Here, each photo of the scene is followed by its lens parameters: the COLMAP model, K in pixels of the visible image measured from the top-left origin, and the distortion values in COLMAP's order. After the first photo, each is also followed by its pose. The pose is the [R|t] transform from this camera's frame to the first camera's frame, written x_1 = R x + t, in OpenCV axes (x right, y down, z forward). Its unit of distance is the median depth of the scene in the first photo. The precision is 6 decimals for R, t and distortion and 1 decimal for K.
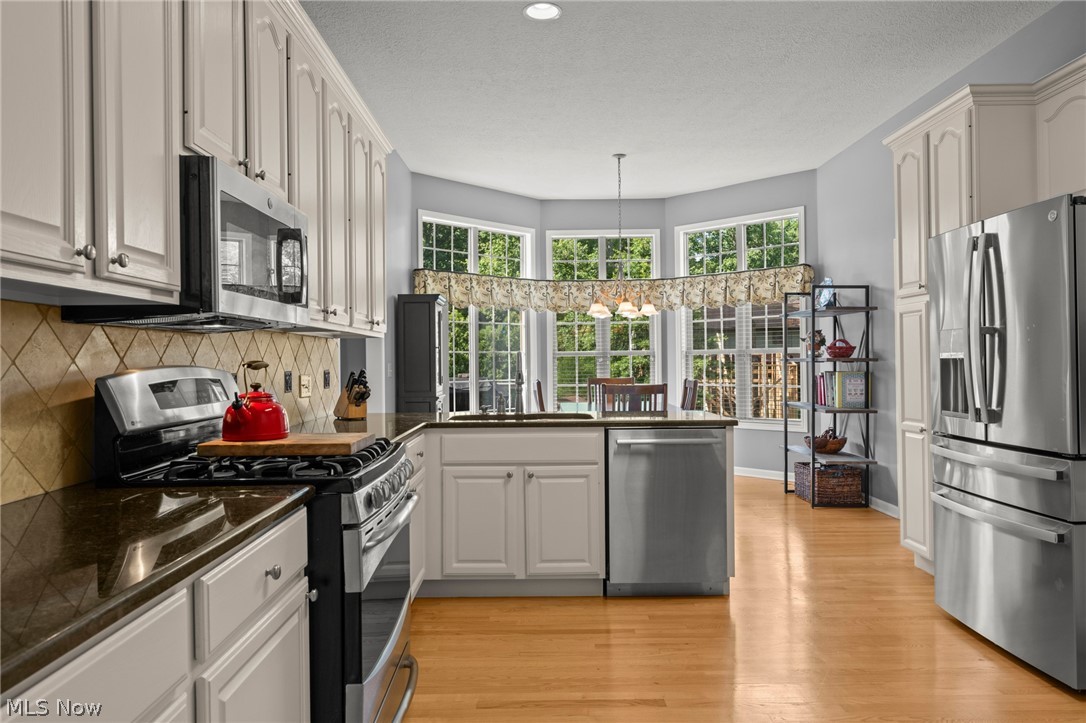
lens RADIAL K [[731.4, 0, 540.8], [0, 731.4, 361.1], [0, 0, 1]] dist [0.011352, 0.003199]
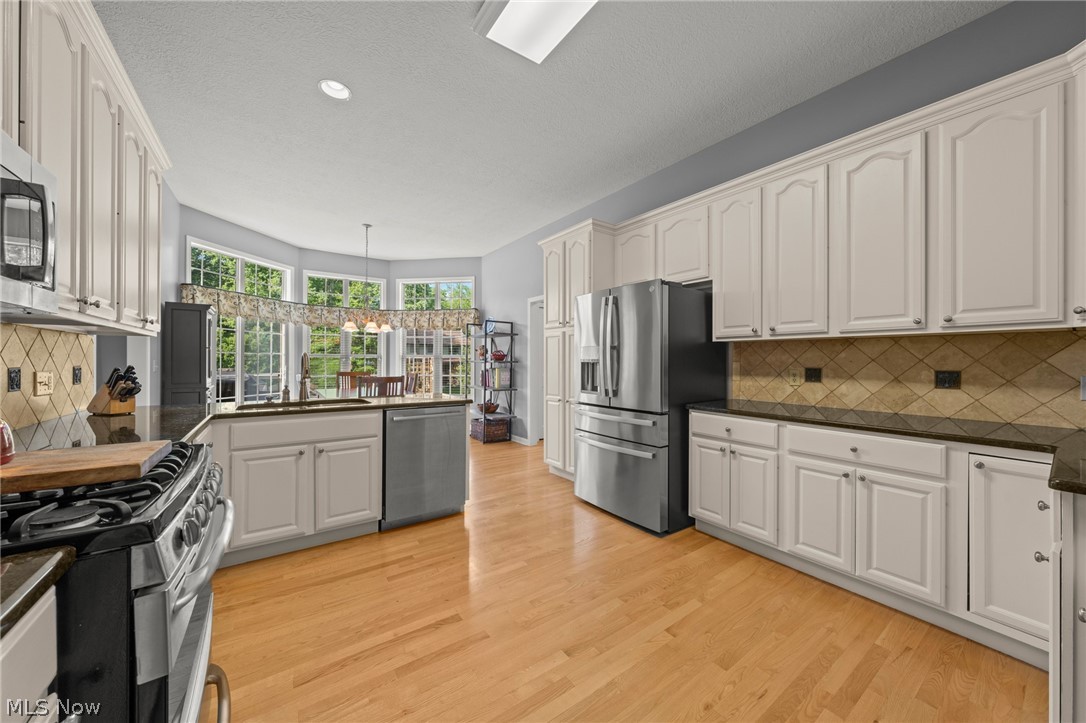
lens RADIAL K [[387.8, 0, 546.3], [0, 387.8, 361.3], [0, 0, 1]] dist [-0.000693, -0.000117]
pose [[0.820834, 0.012970, 0.571019, -0.071846], [-0.012469, 0.999911, -0.004787, 0.000281], [-0.571030, -0.003191, 0.820923, 0.210891]]
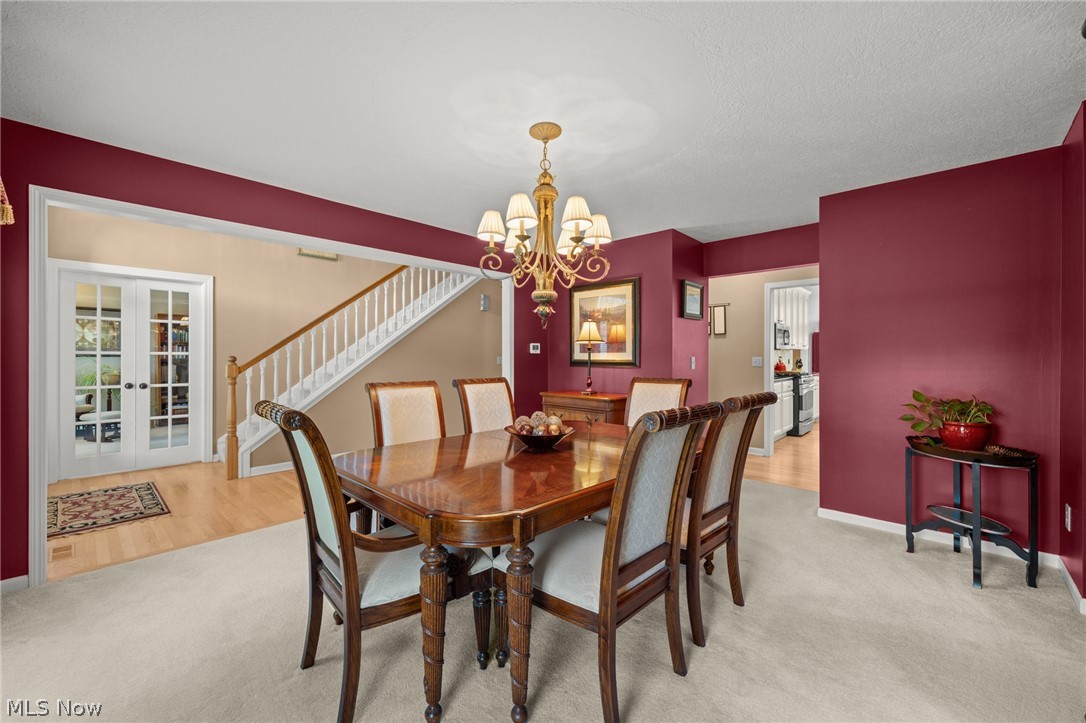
lens RADIAL K [[459.7, 0, 542.3], [0, 459.7, 359.5], [0, 0, 1]] dist [0.003761, -0.000449]
pose [[0.741447, 0.009355, -0.670946, 0.306074], [-0.007889, 0.999955, 0.005225, 0.013497], [0.670965, 0.001419, 0.741487, -1.412700]]
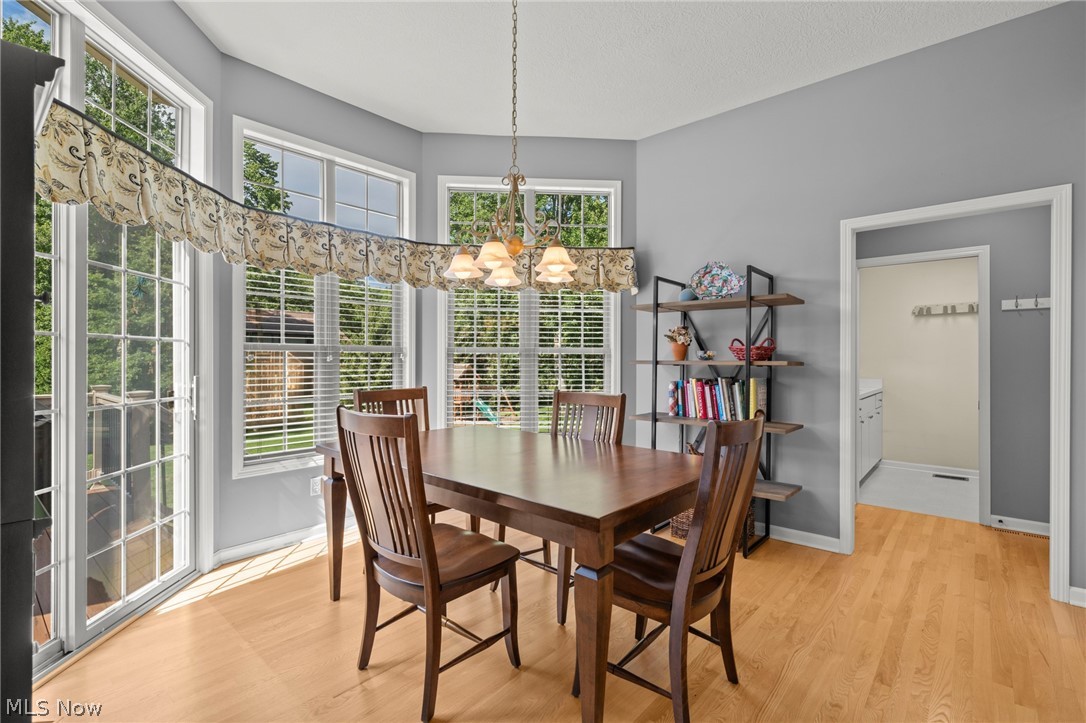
lens RADIAL K [[498.9, 0, 539.6], [0, 498.9, 358.9], [0, 0, 1]] dist [-0.003291, -0.000485]
pose [[0.659319, 0.012854, 0.751753, -0.250196], [-0.012042, 0.999906, -0.006535, -0.001269], [-0.751767, -0.004744, 0.659412, 1.275101]]
